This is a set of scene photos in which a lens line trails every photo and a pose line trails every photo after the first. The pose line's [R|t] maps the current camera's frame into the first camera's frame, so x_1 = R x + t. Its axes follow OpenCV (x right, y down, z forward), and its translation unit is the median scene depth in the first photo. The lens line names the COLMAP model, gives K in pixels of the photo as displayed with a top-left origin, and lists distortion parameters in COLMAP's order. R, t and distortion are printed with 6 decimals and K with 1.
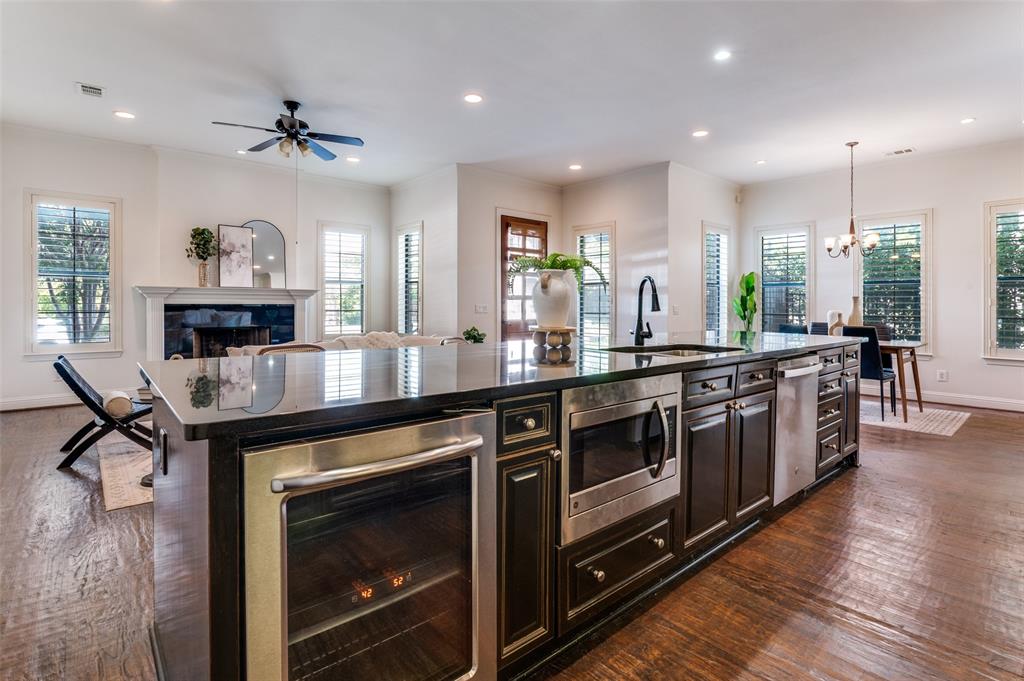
lens RADIAL K [[495.4, 0, 533.4], [0, 495.4, 306.7], [0, 0, 1]] dist [-0.004515, -0.001977]
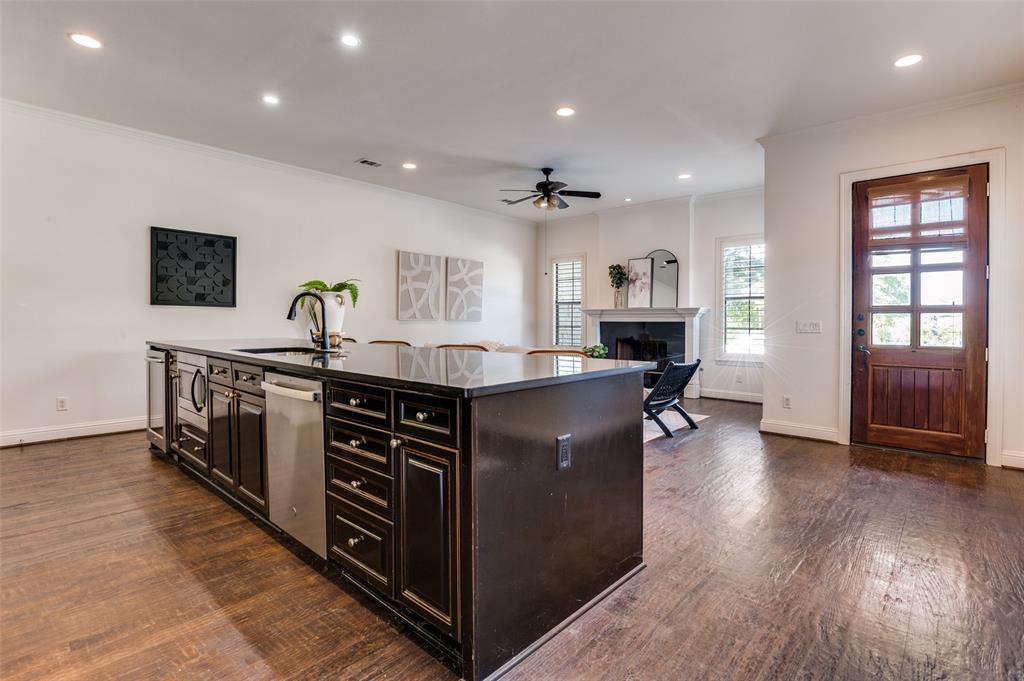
lens RADIAL K [[495.4, 0, 506.2], [0, 495.4, 335.8], [0, 0, 1]] dist [-0.004515, -0.001977]
pose [[0.091695, 0.023346, -0.995513, 0.602361], [-0.014257, 0.999653, 0.022130, 0.007356], [0.995685, 0.012164, 0.091996, 0.556158]]
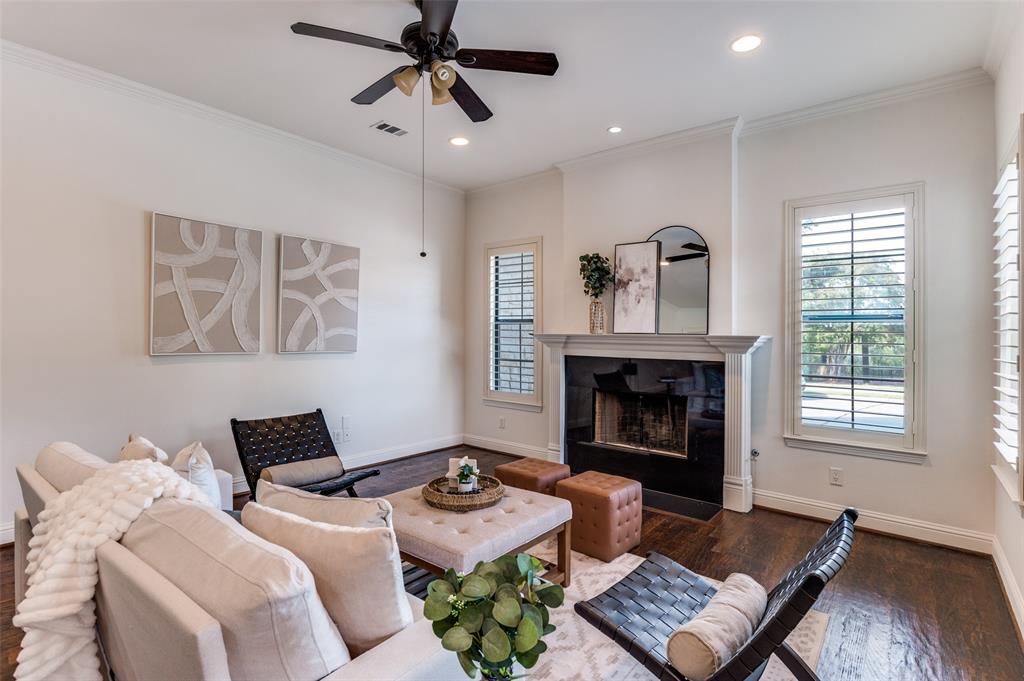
lens RADIAL K [[495.4, 0, 518.4], [0, 495.4, 335.3], [0, 0, 1]] dist [-0.004515, -0.001977]
pose [[0.160587, -0.003286, -0.987016, 0.040750], [-0.020558, 0.999766, -0.006673, -0.028447], [0.986808, 0.021363, 0.160481, 0.734981]]
